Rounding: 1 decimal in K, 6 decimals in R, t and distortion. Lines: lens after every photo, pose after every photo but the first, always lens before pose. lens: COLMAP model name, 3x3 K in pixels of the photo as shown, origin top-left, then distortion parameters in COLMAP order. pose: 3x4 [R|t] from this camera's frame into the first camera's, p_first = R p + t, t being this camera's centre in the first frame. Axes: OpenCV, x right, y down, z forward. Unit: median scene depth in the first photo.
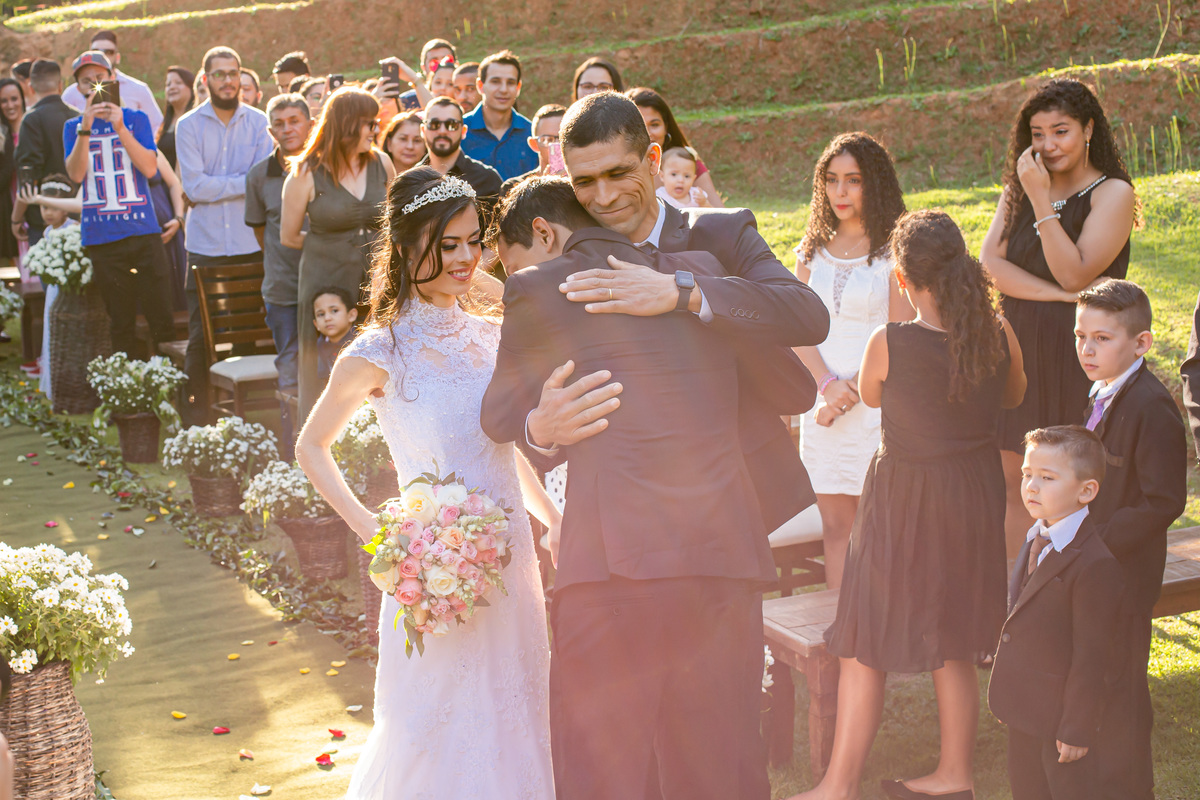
lens RADIAL K [[2319.1, 0, 600.0], [0, 2319.1, 400.0], [0, 0, 1]] dist [-0.002816, 0.091841]
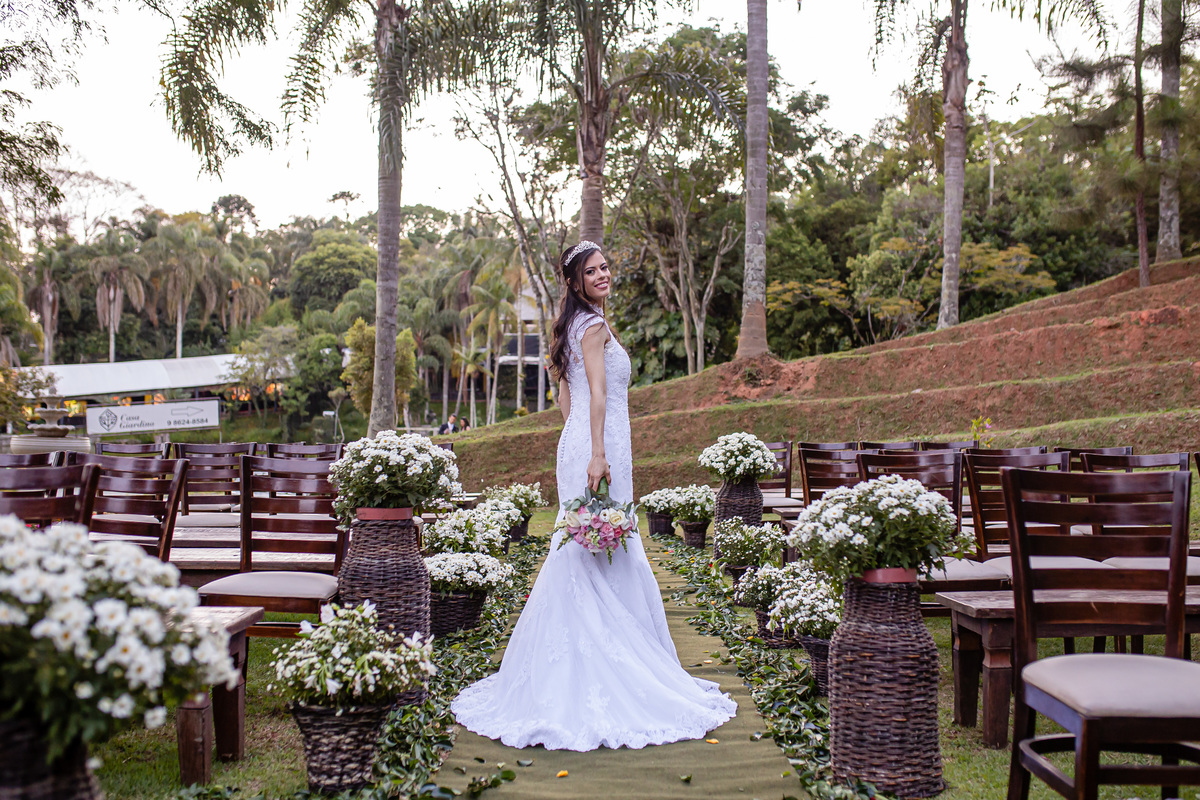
lens RADIAL K [[1204.8, 0, 608.7], [0, 1204.8, 398.8], [0, 0, 1]] dist [-0.043412, 0.034406]
pose [[0.896596, 0.005950, -0.442810, 0.015890], [-0.092220, 0.980498, -0.173551, 0.036107], [0.433141, 0.196441, 0.879659, 0.391531]]
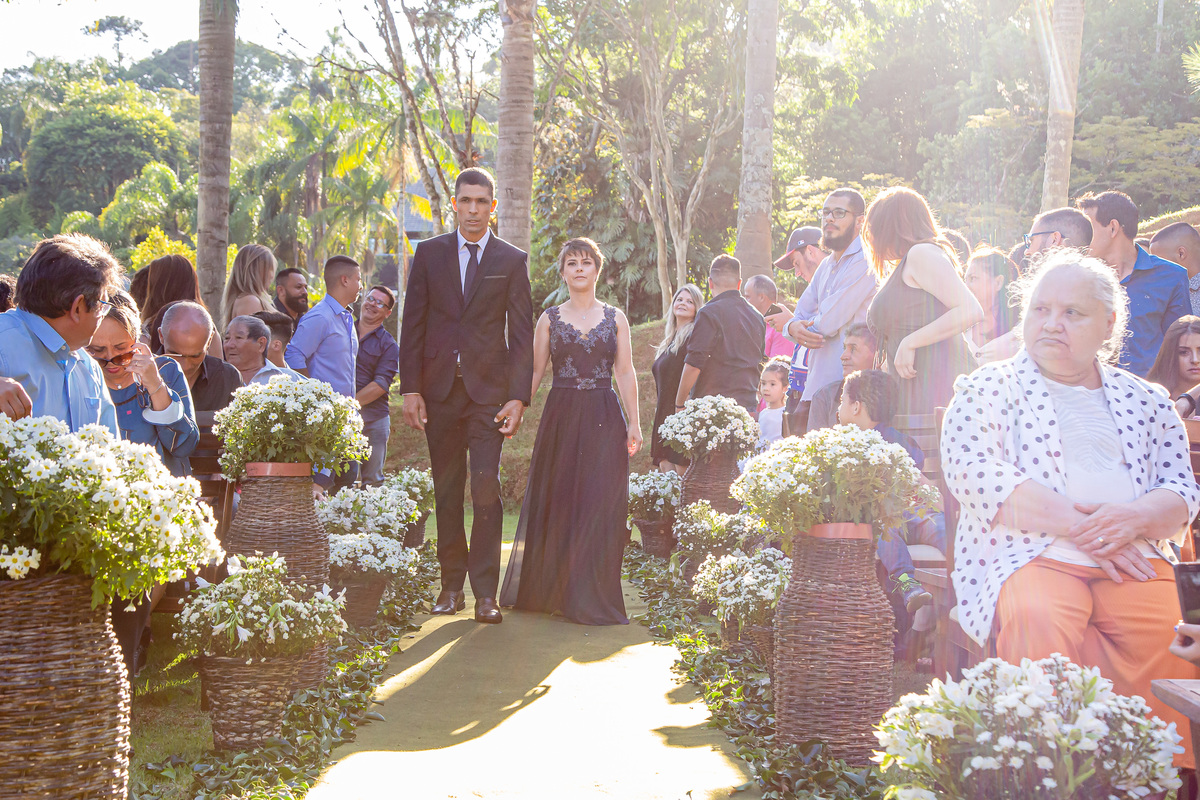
lens RADIAL K [[1948.3, 0, 525.4], [0, 1948.3, 383.7], [0, 0, 1]] dist [0.137040, 0.133662]
pose [[0.893115, 0.019990, -0.449385, 0.088725], [-0.103017, 0.981551, -0.161076, 0.070067], [0.437874, 0.190153, 0.878697, 0.249424]]
